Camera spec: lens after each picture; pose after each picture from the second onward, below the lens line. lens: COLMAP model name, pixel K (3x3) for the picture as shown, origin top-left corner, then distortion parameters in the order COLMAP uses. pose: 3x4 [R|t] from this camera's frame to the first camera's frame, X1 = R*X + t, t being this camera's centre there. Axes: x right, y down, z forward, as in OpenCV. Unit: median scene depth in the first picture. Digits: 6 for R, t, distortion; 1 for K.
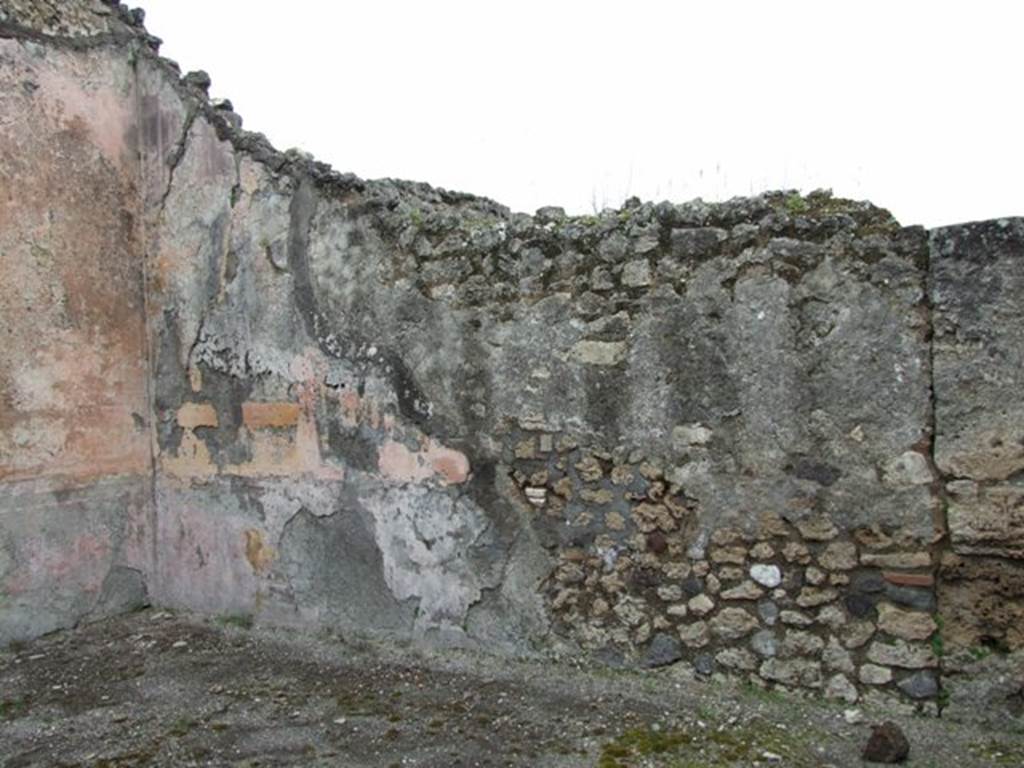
lens RADIAL K [[892.0, 0, 511.4], [0, 892.0, 377.1], [0, 0, 1]] dist [-0.045885, 0.046549]
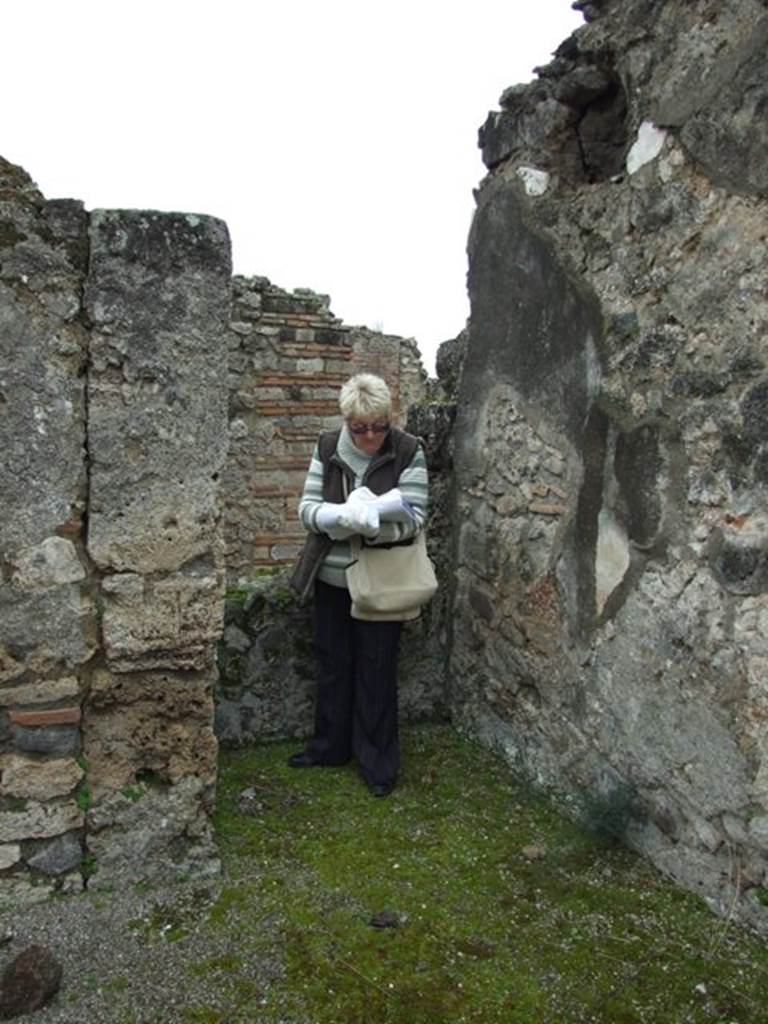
lens RADIAL K [[892.0, 0, 408.8], [0, 892.0, 506.0], [0, 0, 1]] dist [-0.045885, 0.046549]
pose [[0.622636, -0.031205, 0.781889, 0.087855], [-0.051299, 0.995427, 0.080579, -0.009143], [-0.780828, -0.090282, 0.618188, 0.370136]]
